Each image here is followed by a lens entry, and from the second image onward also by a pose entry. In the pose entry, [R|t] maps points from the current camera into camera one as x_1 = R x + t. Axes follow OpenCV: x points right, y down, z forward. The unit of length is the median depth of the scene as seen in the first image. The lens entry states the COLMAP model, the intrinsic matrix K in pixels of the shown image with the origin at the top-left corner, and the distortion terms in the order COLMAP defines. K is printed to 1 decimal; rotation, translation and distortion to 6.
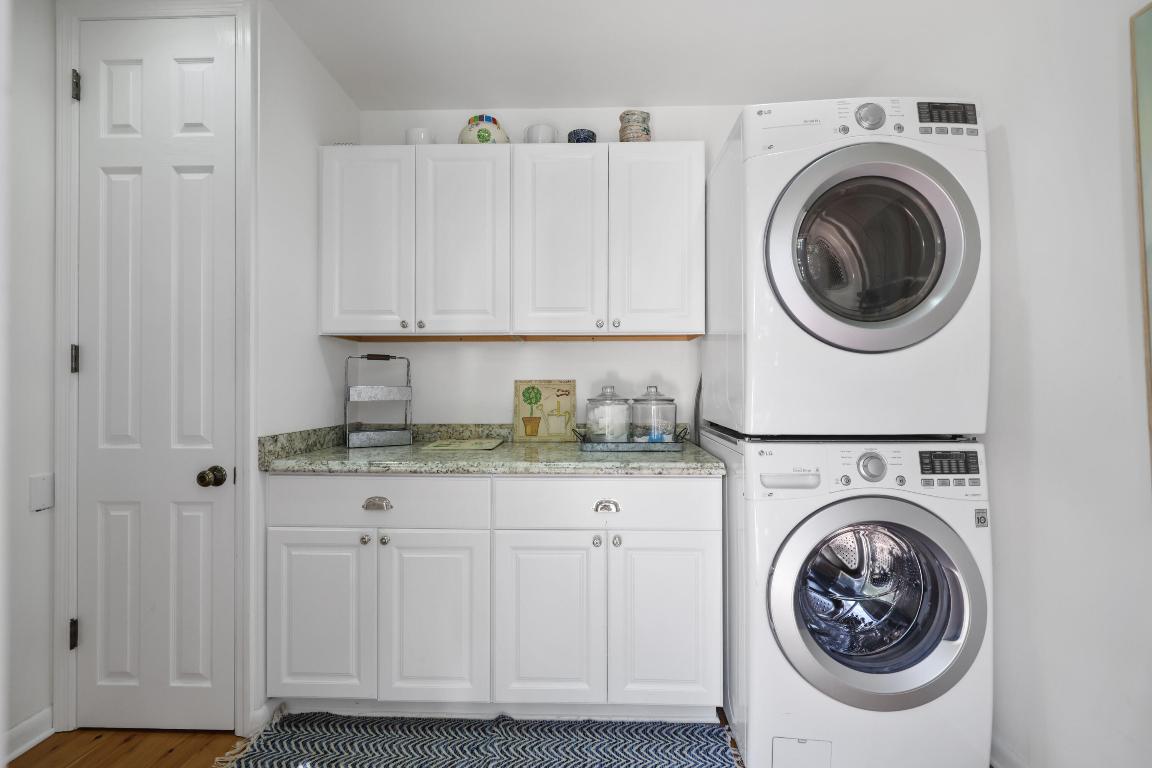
lens RADIAL K [[489.2, 0, 575.9], [0, 489.2, 384.9], [0, 0, 1]] dist [-0.011349, -0.000011]
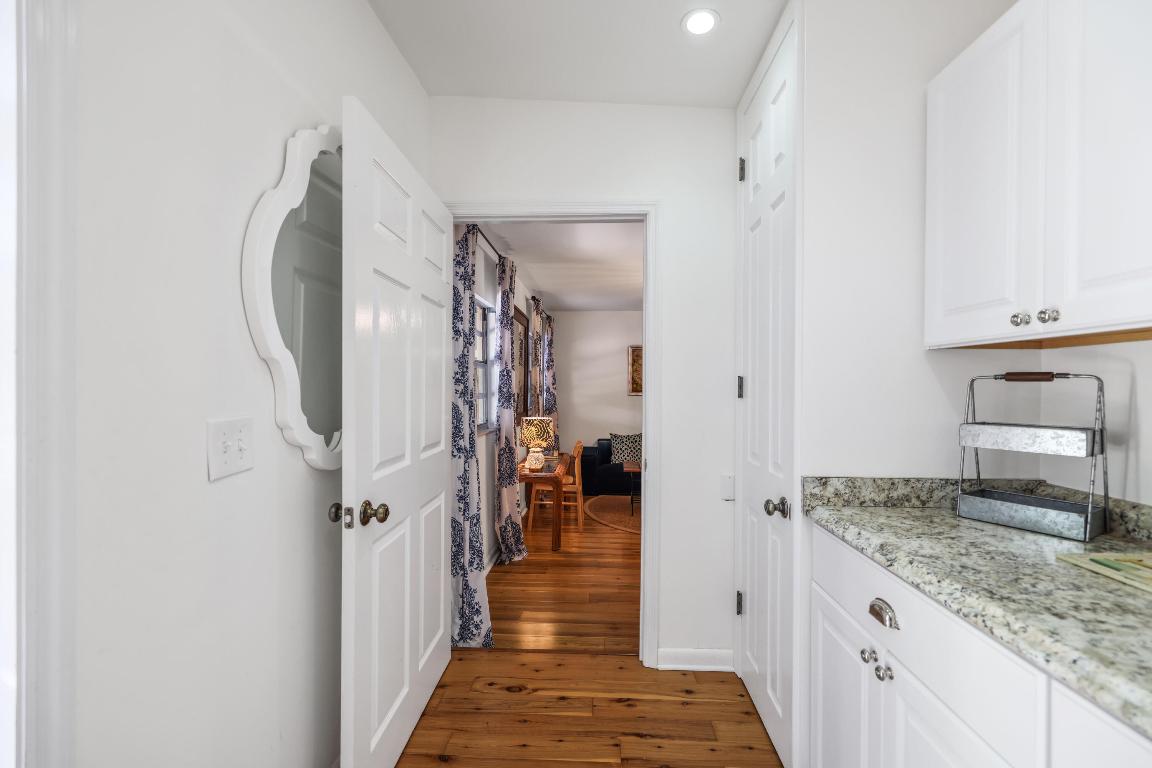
lens RADIAL K [[489.2, 0, 577.4], [0, 489.2, 387.7], [0, 0, 1]] dist [-0.011349, -0.000011]
pose [[-0.026318, 0.005793, -0.999637, 0.228367], [-0.000877, 0.999983, 0.005818, -0.053803], [0.999653, 0.001030, -0.026313, 0.553901]]
